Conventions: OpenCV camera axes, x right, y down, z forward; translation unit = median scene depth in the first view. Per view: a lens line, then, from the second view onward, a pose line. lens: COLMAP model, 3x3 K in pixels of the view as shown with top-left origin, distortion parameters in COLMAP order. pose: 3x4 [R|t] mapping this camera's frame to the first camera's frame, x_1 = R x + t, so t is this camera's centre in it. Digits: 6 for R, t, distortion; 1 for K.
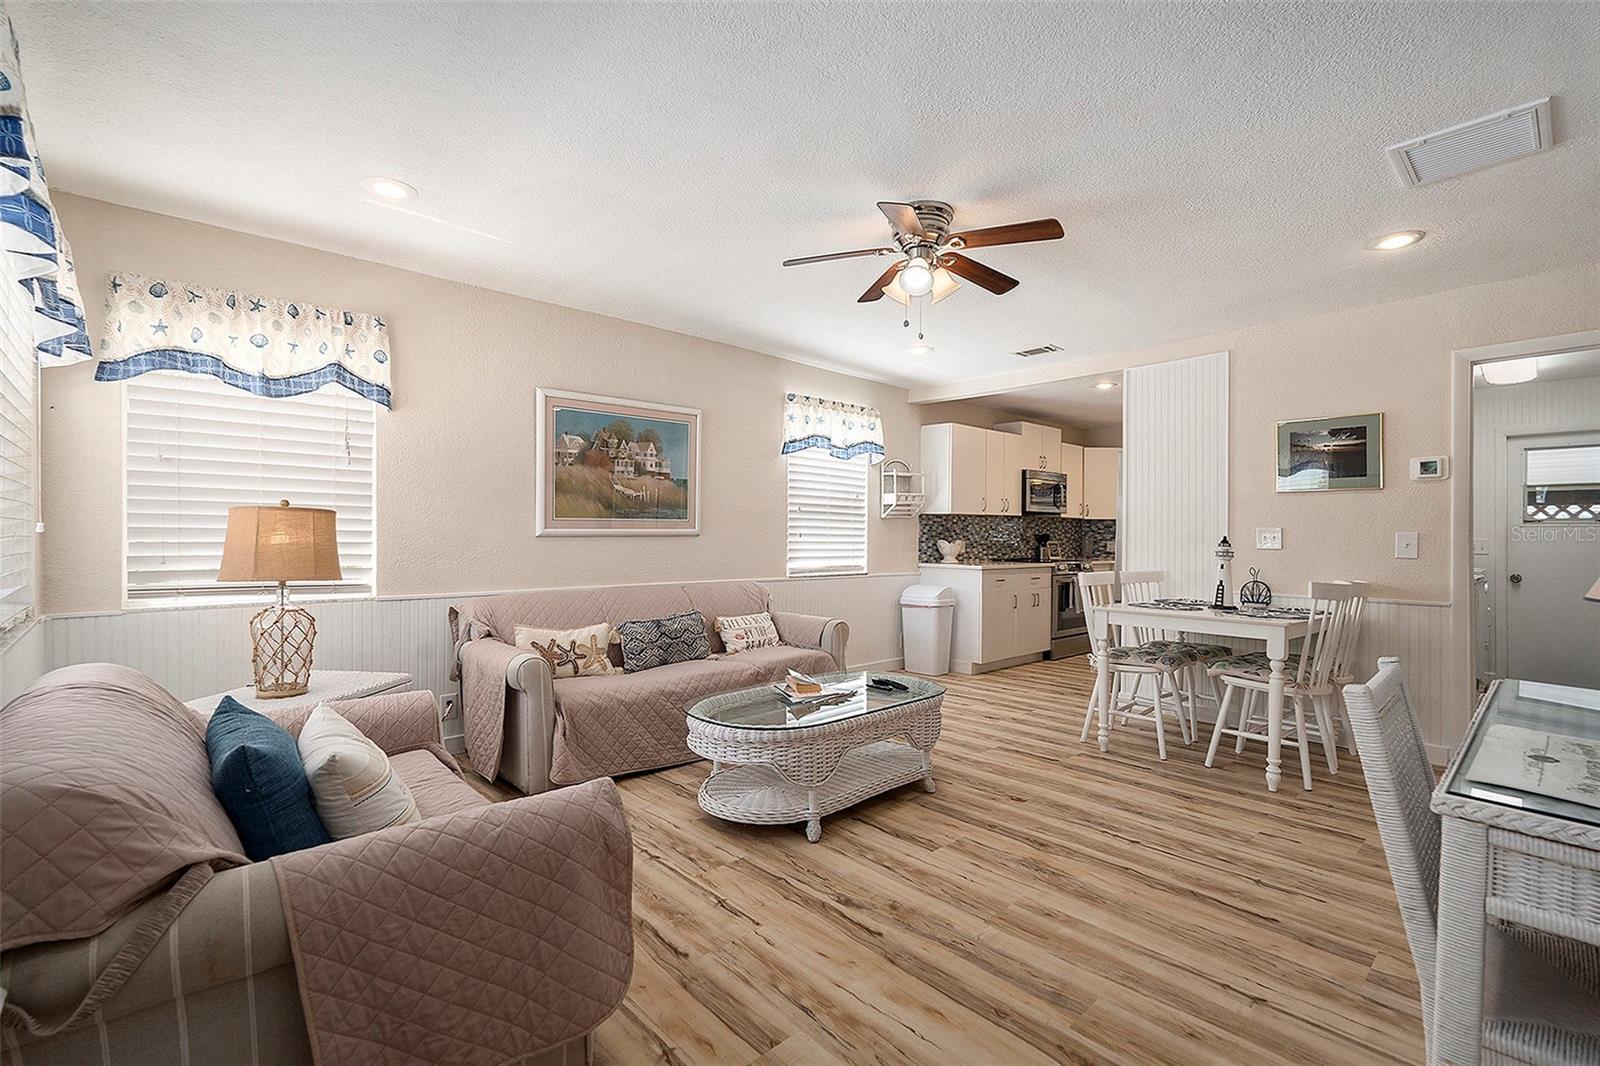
lens RADIAL K [[713.8, 0, 783.0], [0, 713.8, 545.2], [0, 0, 1]] dist [0.000204, -0.000538]
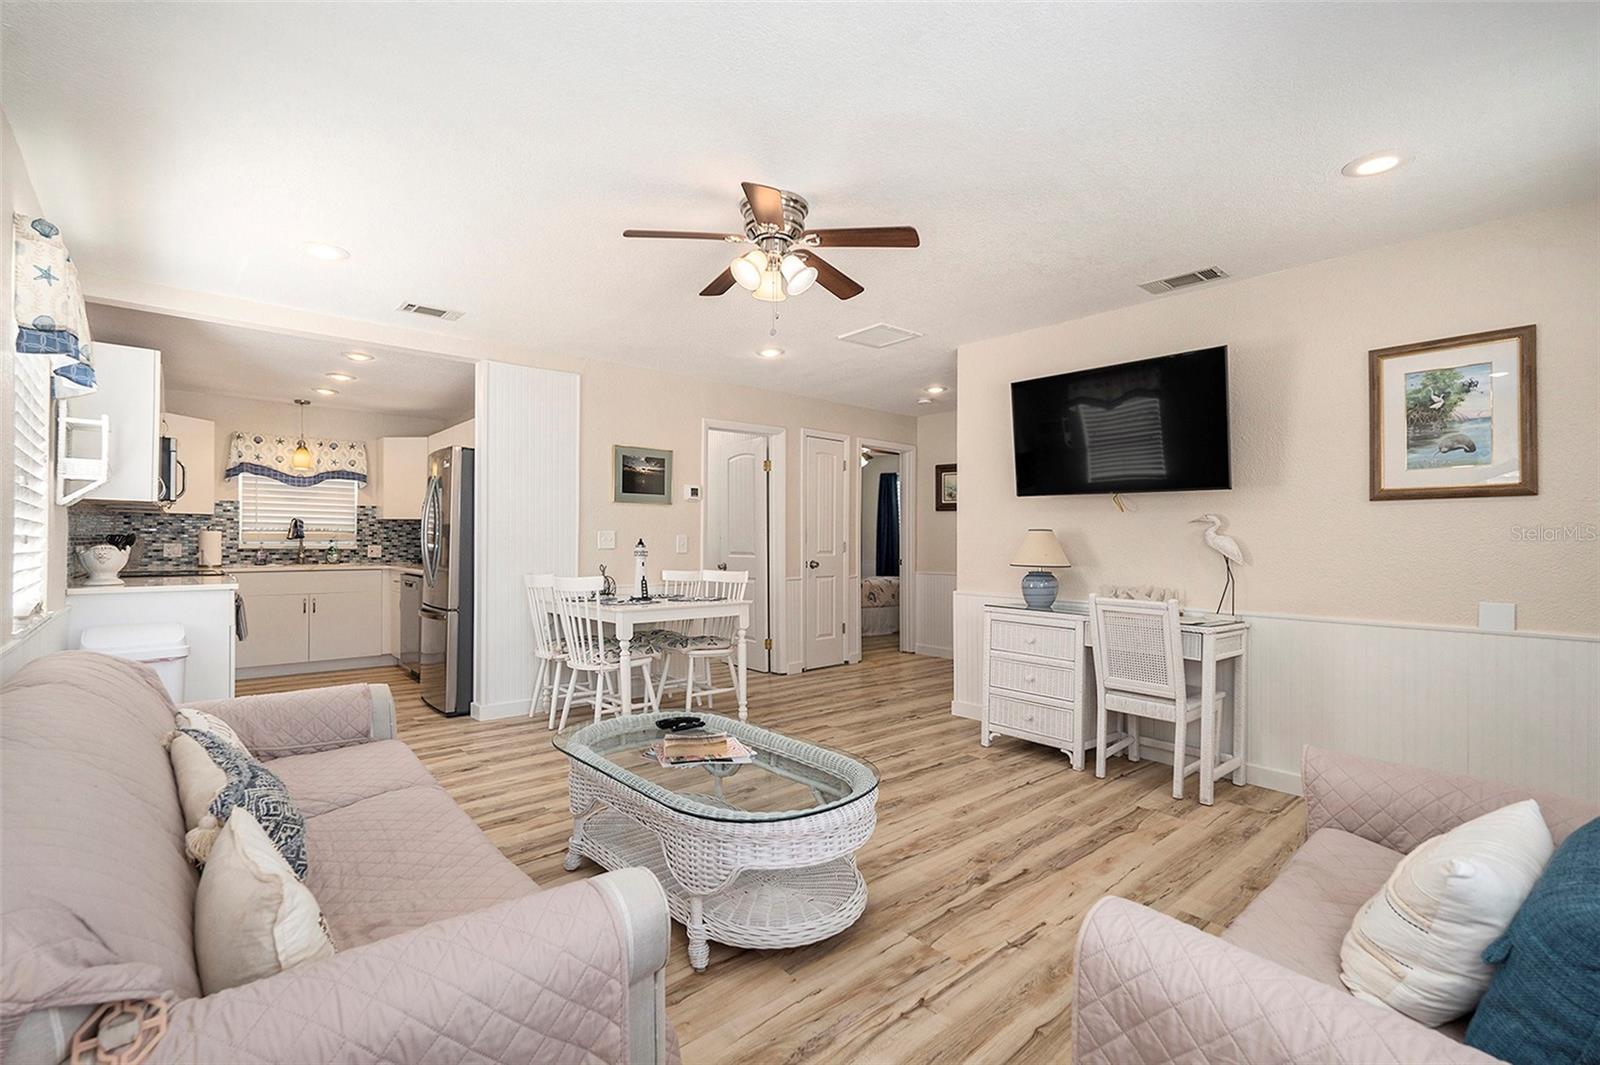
lens RADIAL K [[713.8, 0, 814.3], [0, 713.8, 535.0], [0, 0, 1]] dist [0.000204, -0.000538]
pose [[0.009984, -0.001378, 0.999949, -0.774620], [0.012245, 0.999924, 0.001256, -0.023425], [-0.999875, 0.012232, 0.010000, 0.957245]]
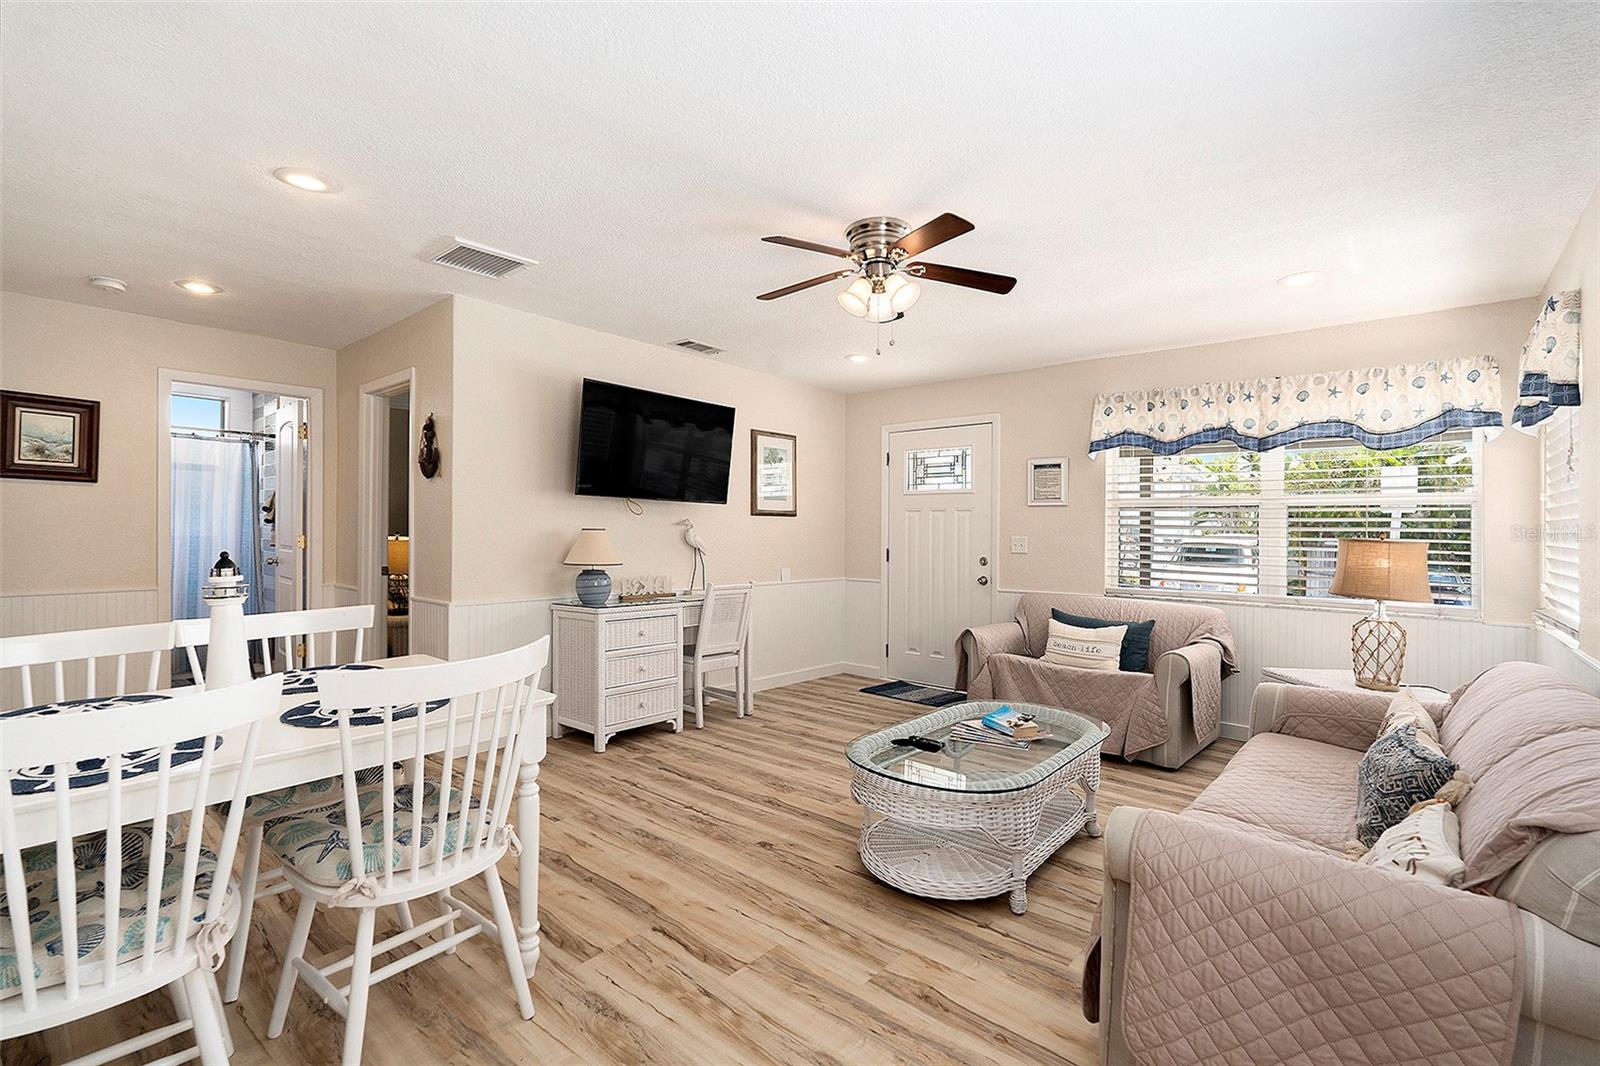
lens RADIAL K [[713.8, 0, 788.4], [0, 713.8, 523.1], [0, 0, 1]] dist [0.000204, -0.000538]
pose [[-0.993407, -0.022925, -0.112326, 0.440580], [-0.023507, 0.999716, 0.003857, -0.054383], [0.112206, 0.006472, -0.993664, 2.030164]]
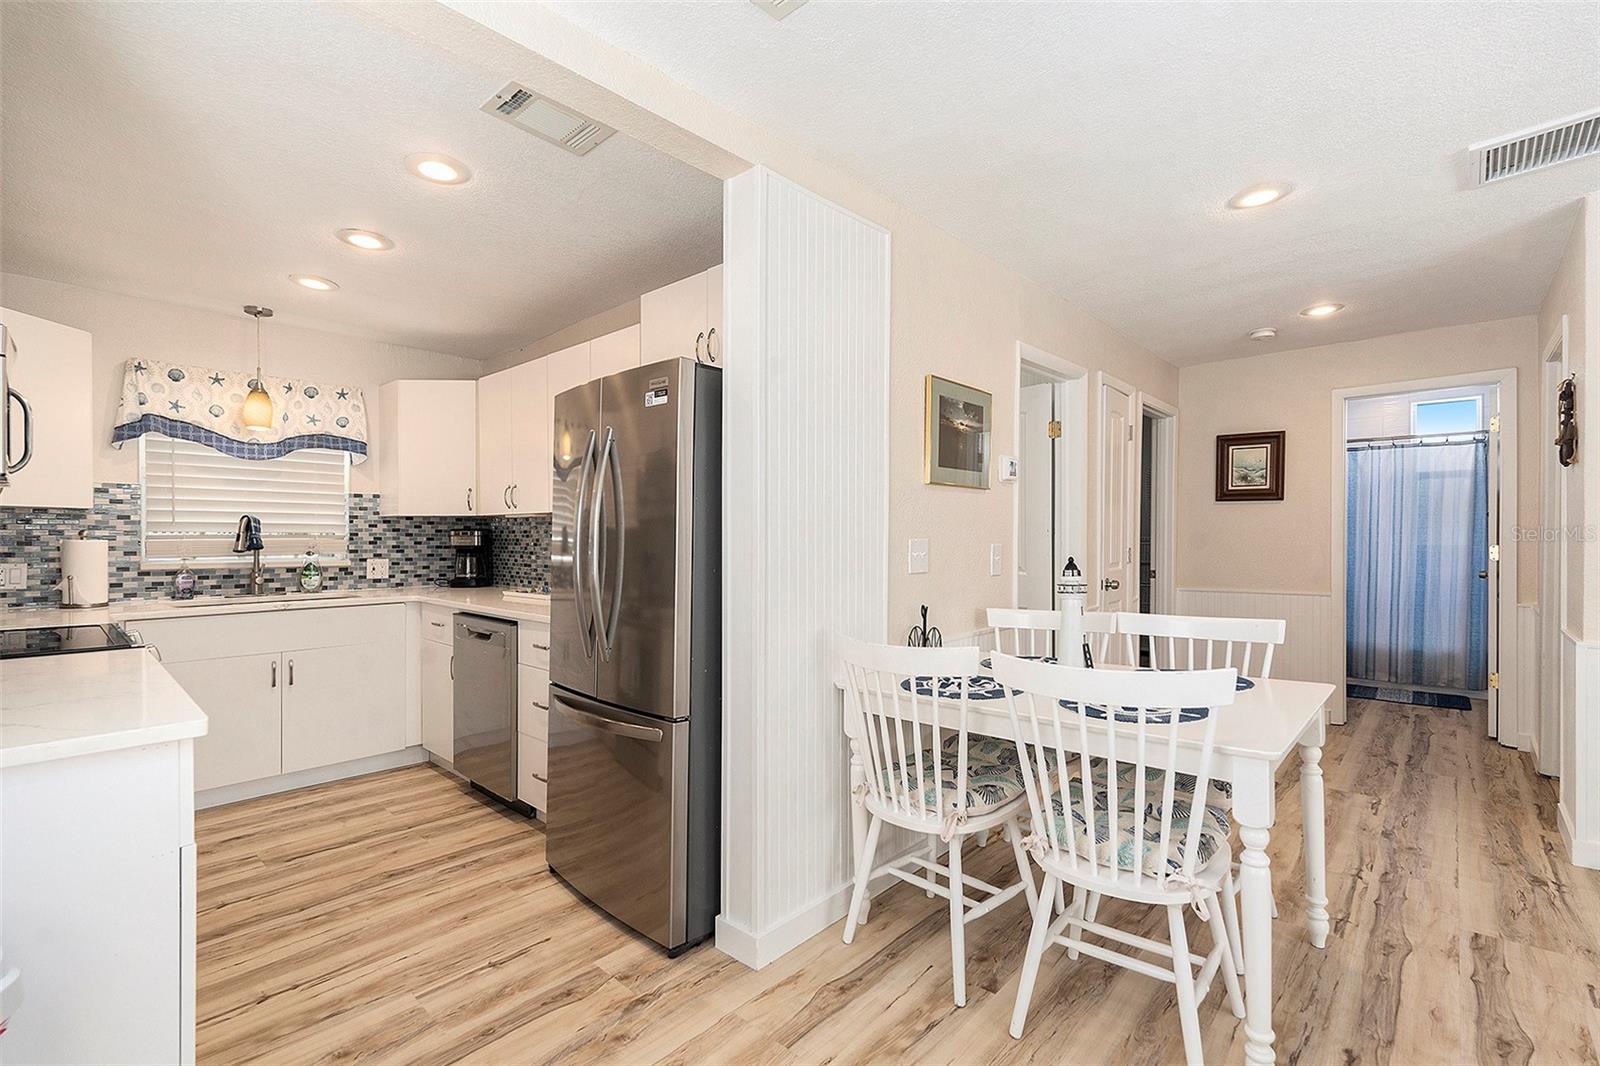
lens RADIAL K [[713.8, 0, 813.0], [0, 713.8, 531.1], [0, 0, 1]] dist [0.000204, -0.000538]
pose [[-0.088559, -0.006223, 0.996052, 0.084250], [0.017528, 0.999816, 0.007805, -0.056557], [-0.995917, 0.018150, -0.088433, 1.709899]]
